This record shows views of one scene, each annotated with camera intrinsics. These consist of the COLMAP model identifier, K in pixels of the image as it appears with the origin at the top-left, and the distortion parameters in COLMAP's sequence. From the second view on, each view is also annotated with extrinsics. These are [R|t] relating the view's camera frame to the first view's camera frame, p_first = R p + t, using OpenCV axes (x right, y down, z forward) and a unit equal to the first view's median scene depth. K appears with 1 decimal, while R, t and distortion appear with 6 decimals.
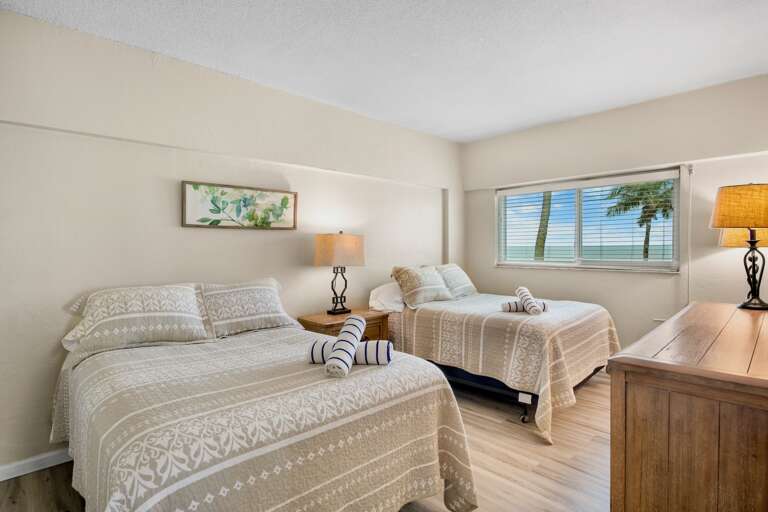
lens RADIAL K [[386.2, 0, 384.0], [0, 386.2, 256.0], [0, 0, 1]] dist [0.001224, 0.000166]
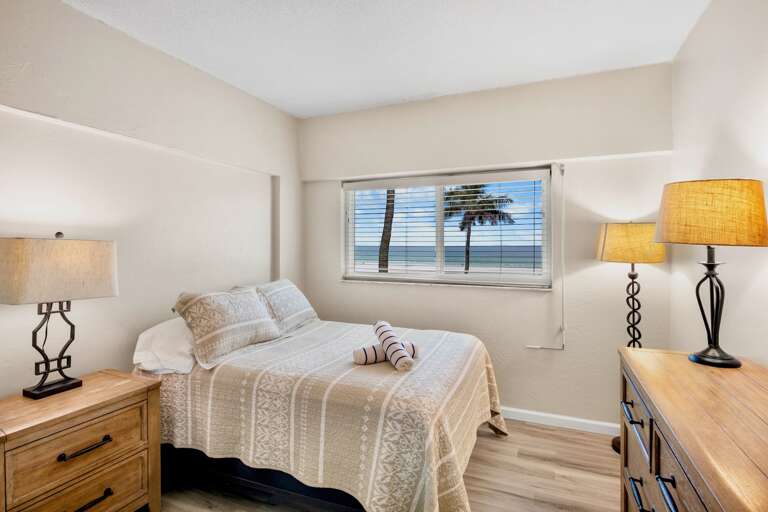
lens RADIAL K [[386.2, 0, 384.0], [0, 386.2, 256.0], [0, 0, 1]] dist [0.001224, 0.000166]
pose [[0.922065, -0.002314, 0.387028, 0.093114], [0.002011, 0.999997, 0.001188, -0.032636], [-0.387029, -0.000317, 0.922067, 0.351264]]
